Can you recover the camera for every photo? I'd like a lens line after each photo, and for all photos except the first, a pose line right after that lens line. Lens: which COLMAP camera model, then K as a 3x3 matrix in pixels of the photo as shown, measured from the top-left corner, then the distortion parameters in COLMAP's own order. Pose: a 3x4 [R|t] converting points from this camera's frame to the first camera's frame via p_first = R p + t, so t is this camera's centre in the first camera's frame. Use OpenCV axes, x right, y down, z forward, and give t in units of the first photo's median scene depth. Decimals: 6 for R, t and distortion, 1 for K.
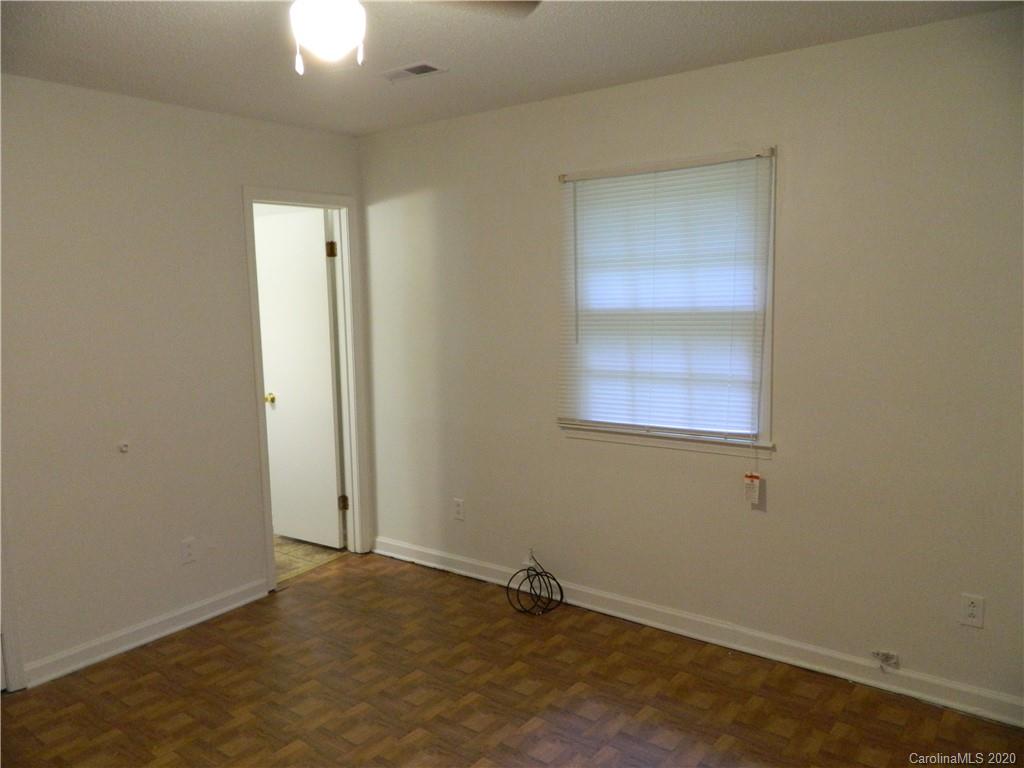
lens RADIAL K [[749.3, 0, 512.4], [0, 749.3, 384.7], [0, 0, 1]] dist [0.001231, 0.002864]
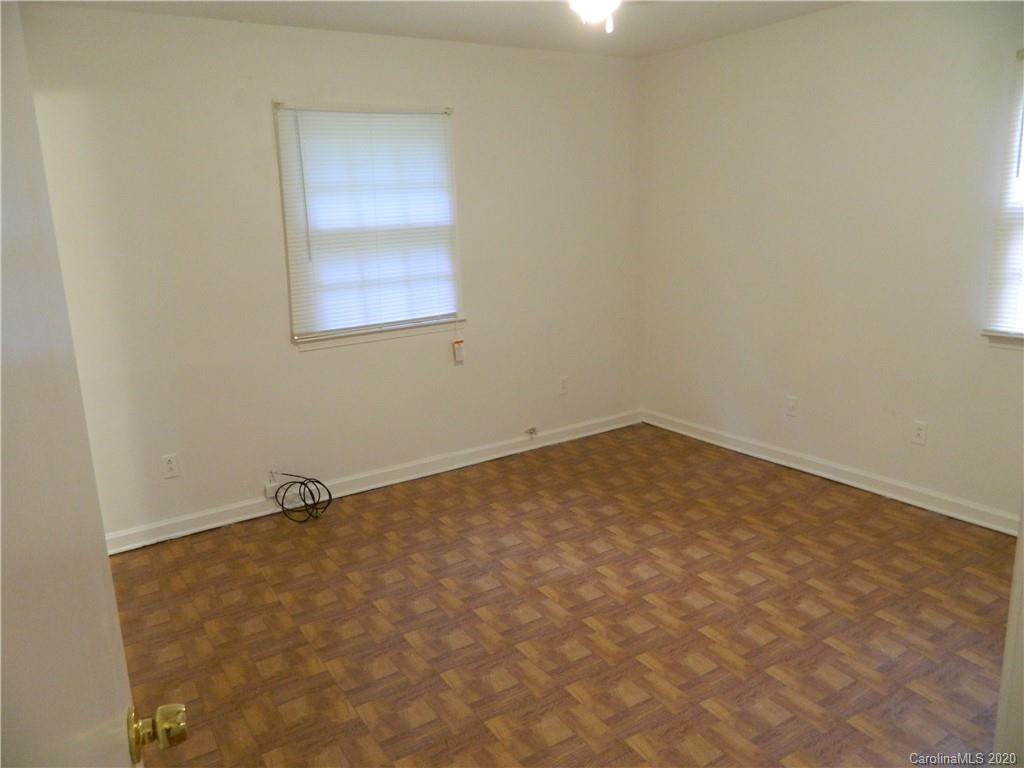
lens RADIAL K [[749.3, 0, 509.0], [0, 749.3, 382.6], [0, 0, 1]] dist [0.001231, 0.002864]
pose [[0.354033, -0.202121, 0.913131, -0.922857], [0.154437, 0.975598, 0.156071, -0.009887], [-0.922393, 0.085767, 0.376609, 0.361042]]
